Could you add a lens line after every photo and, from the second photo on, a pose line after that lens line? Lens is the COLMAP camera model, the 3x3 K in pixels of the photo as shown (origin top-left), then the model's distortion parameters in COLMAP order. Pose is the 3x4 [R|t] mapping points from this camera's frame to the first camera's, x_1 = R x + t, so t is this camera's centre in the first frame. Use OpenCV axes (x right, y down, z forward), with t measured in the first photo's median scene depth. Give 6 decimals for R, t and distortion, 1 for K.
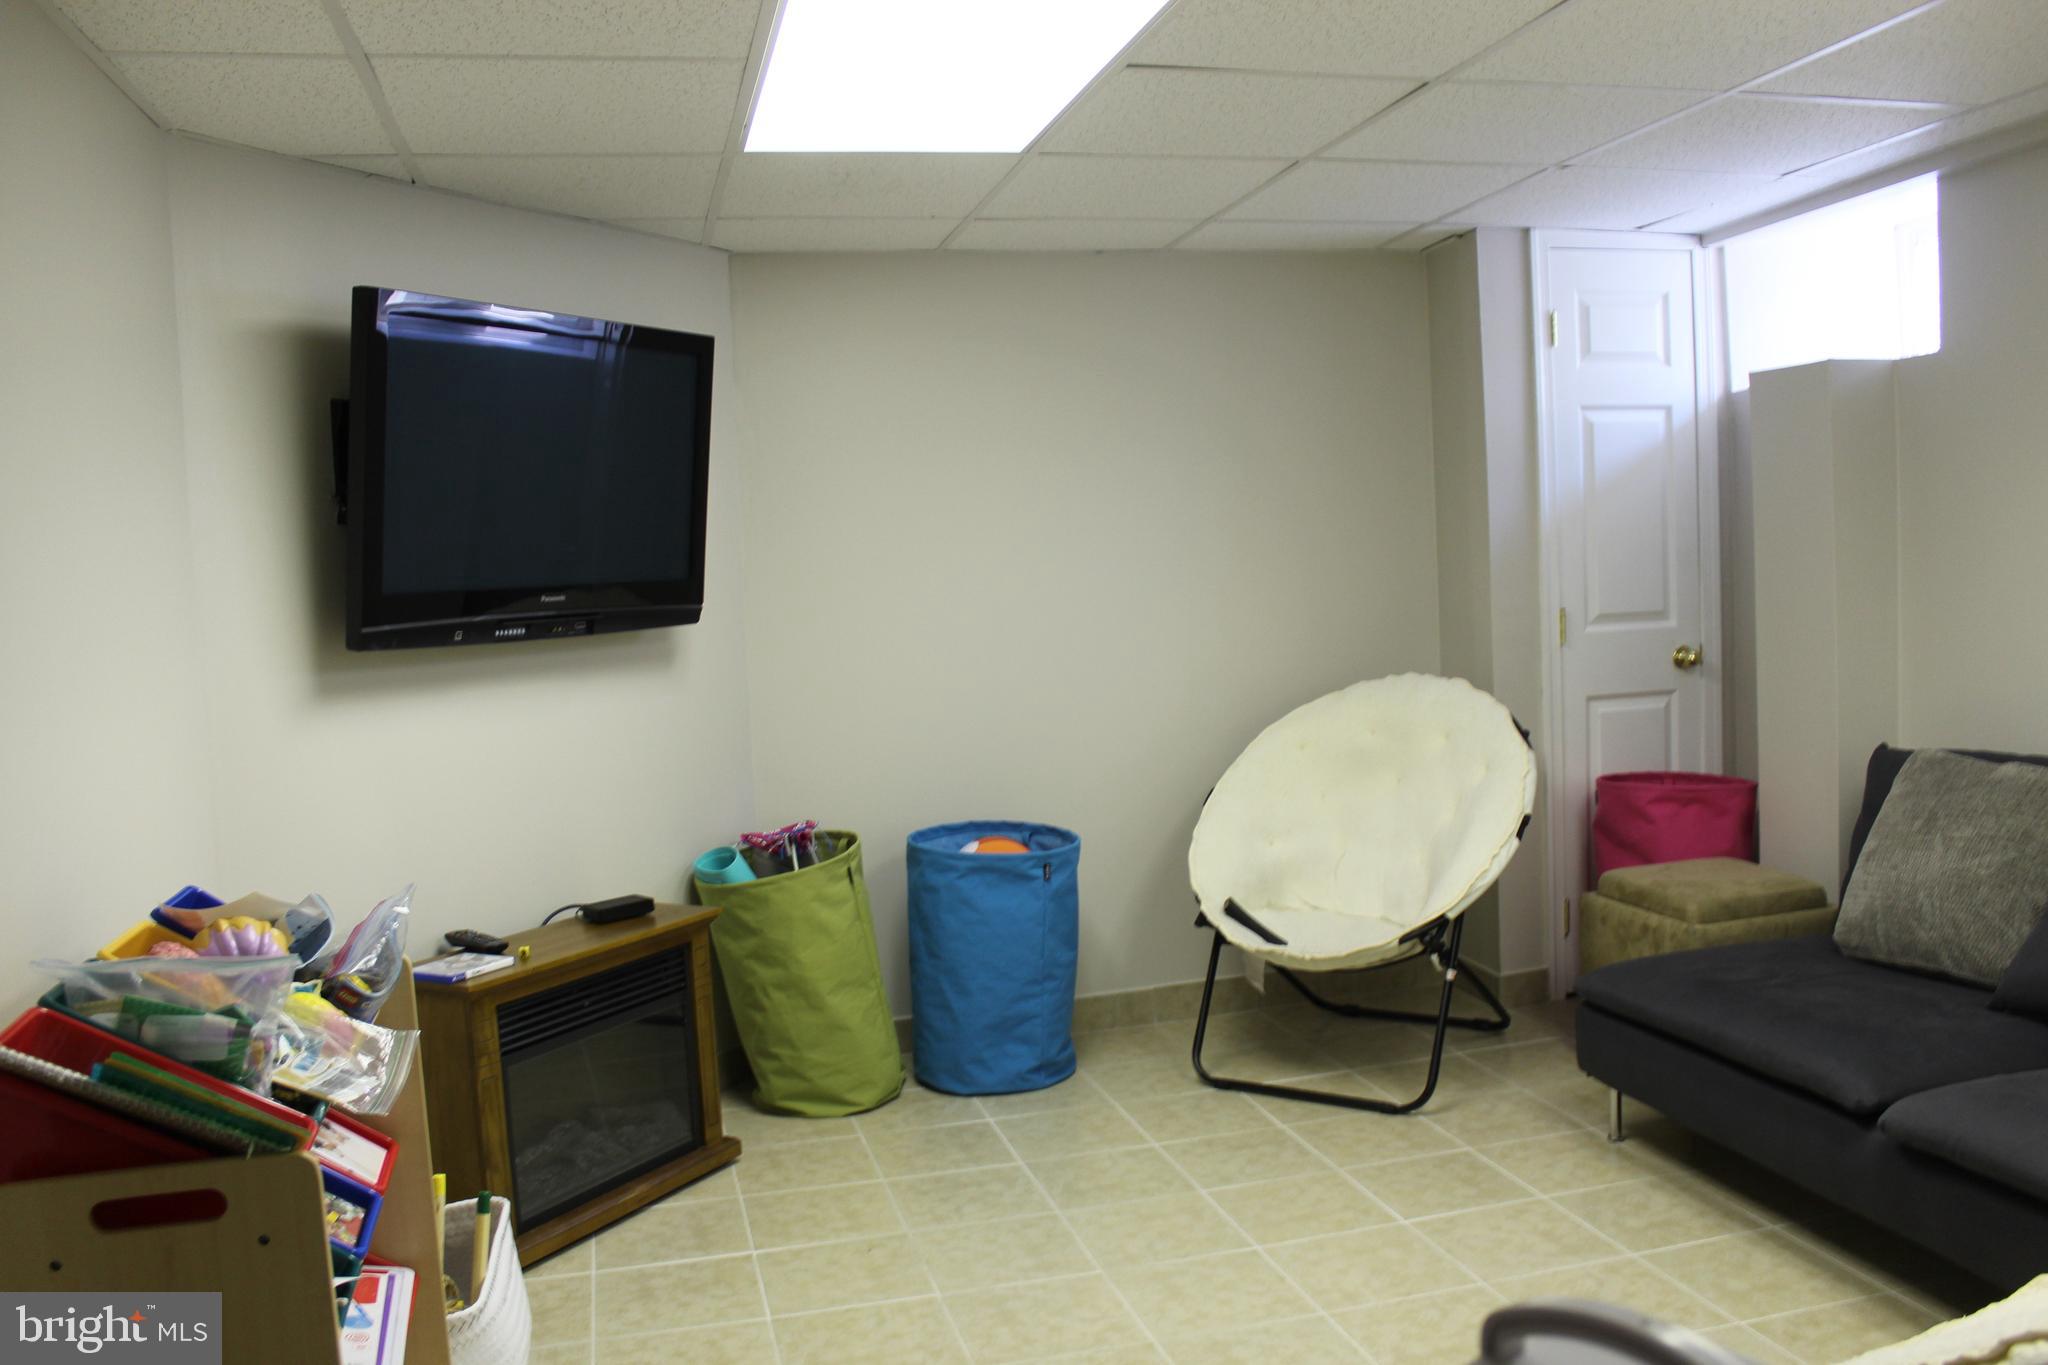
lens RADIAL K [[1703.2, 0, 1016.8], [0, 1703.2, 691.0], [0, 0, 1]] dist [-0.155895, 0.132000]
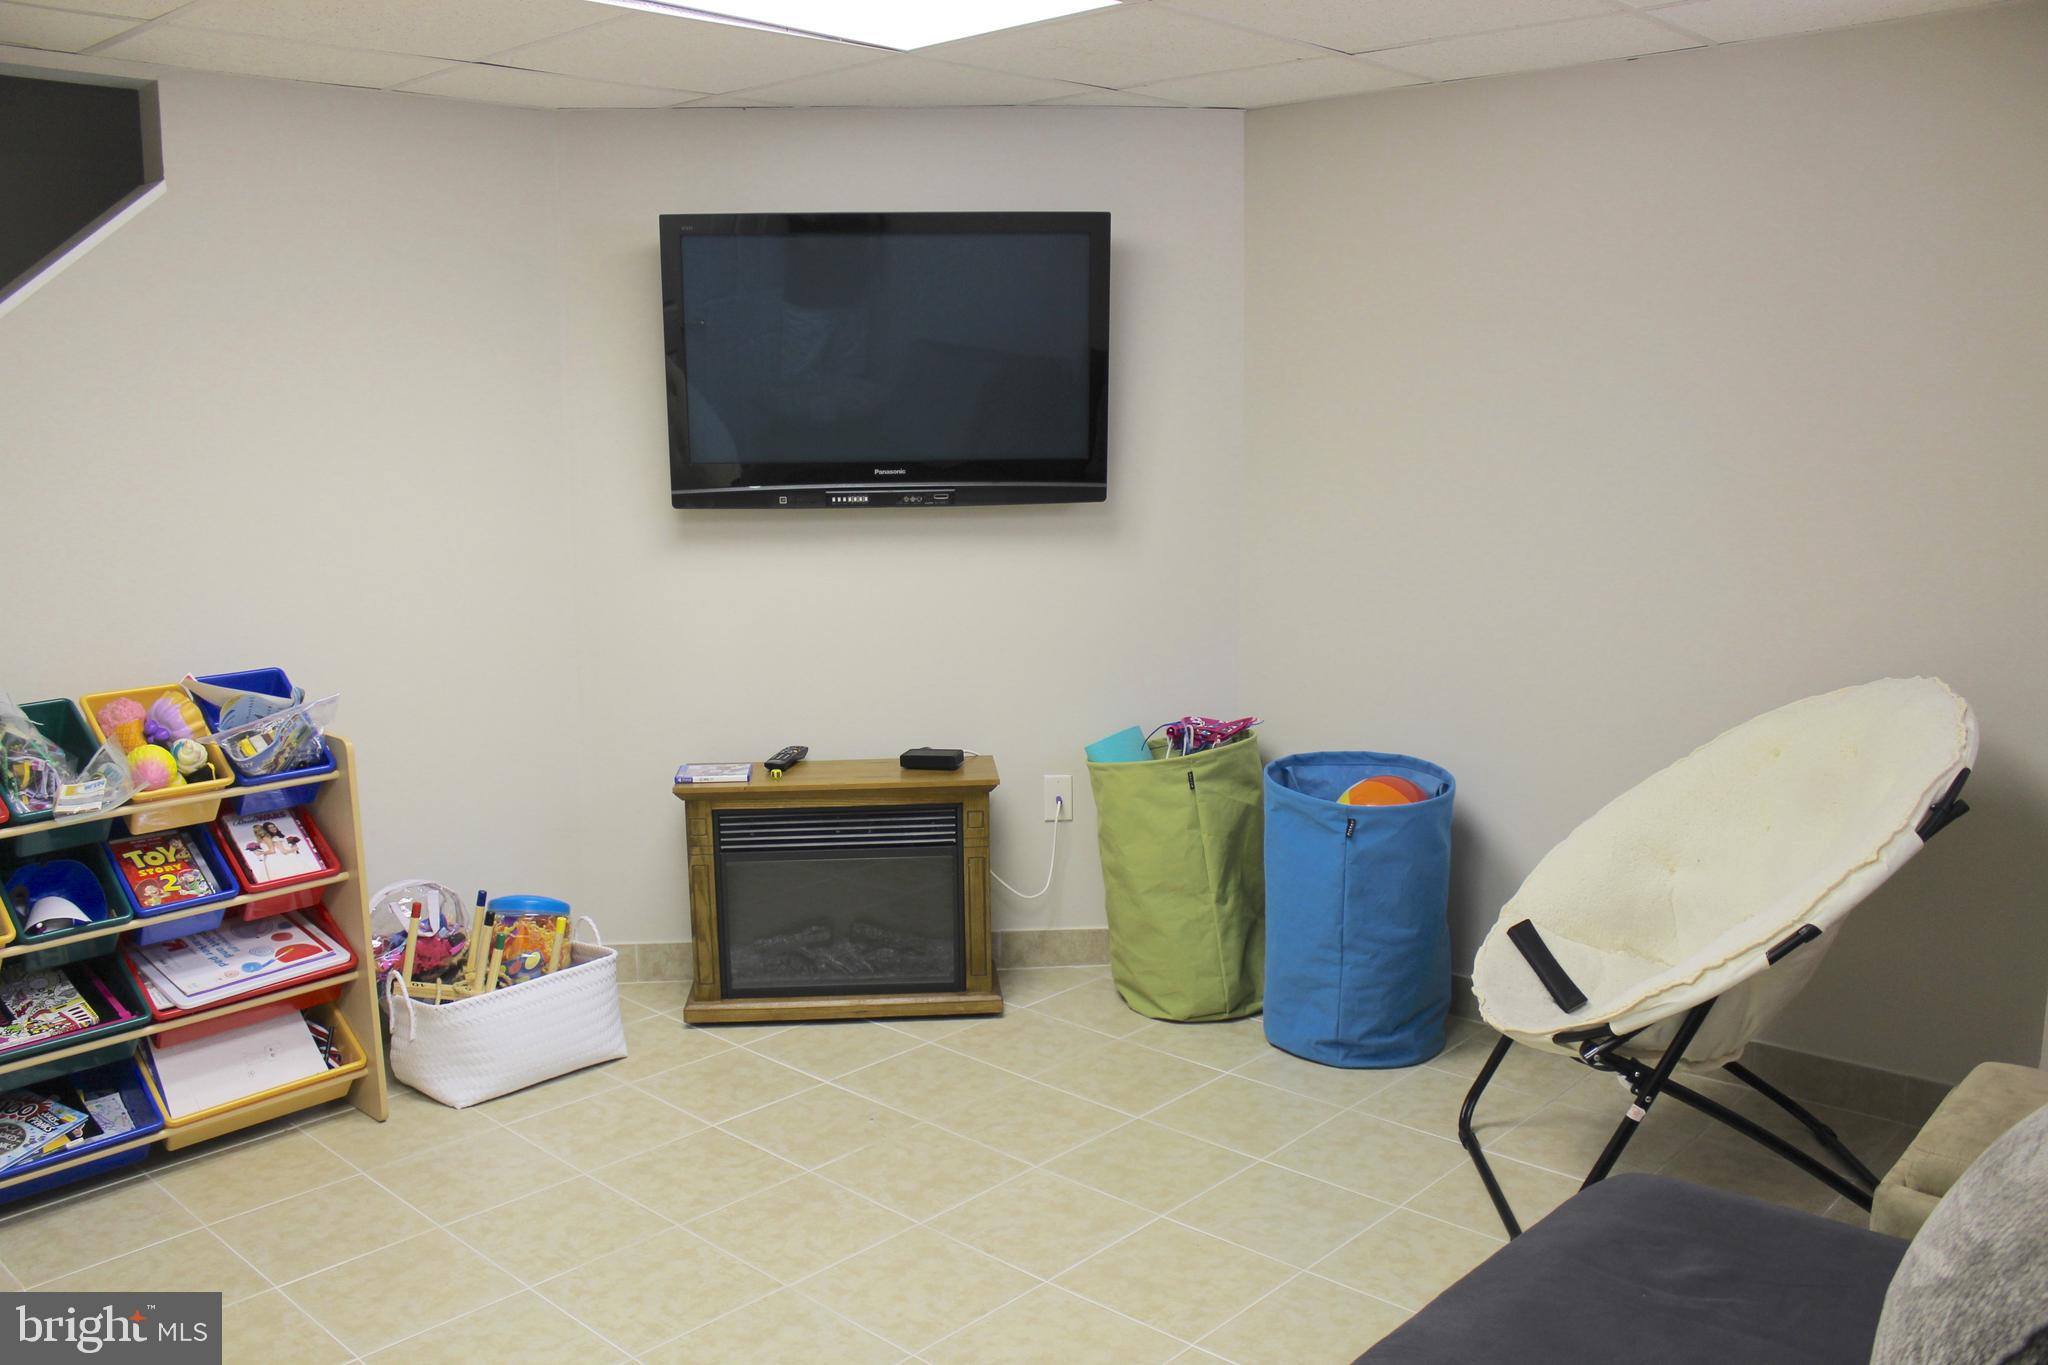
lens RADIAL K [[1703.2, 0, 1016.8], [0, 1703.2, 691.0], [0, 0, 1]] dist [-0.155895, 0.132000]
pose [[0.541232, 0.184834, -0.820308, 0.644818], [-0.076746, 0.982329, 0.170705, -0.099781], [0.837364, -0.029436, 0.545853, 0.411499]]
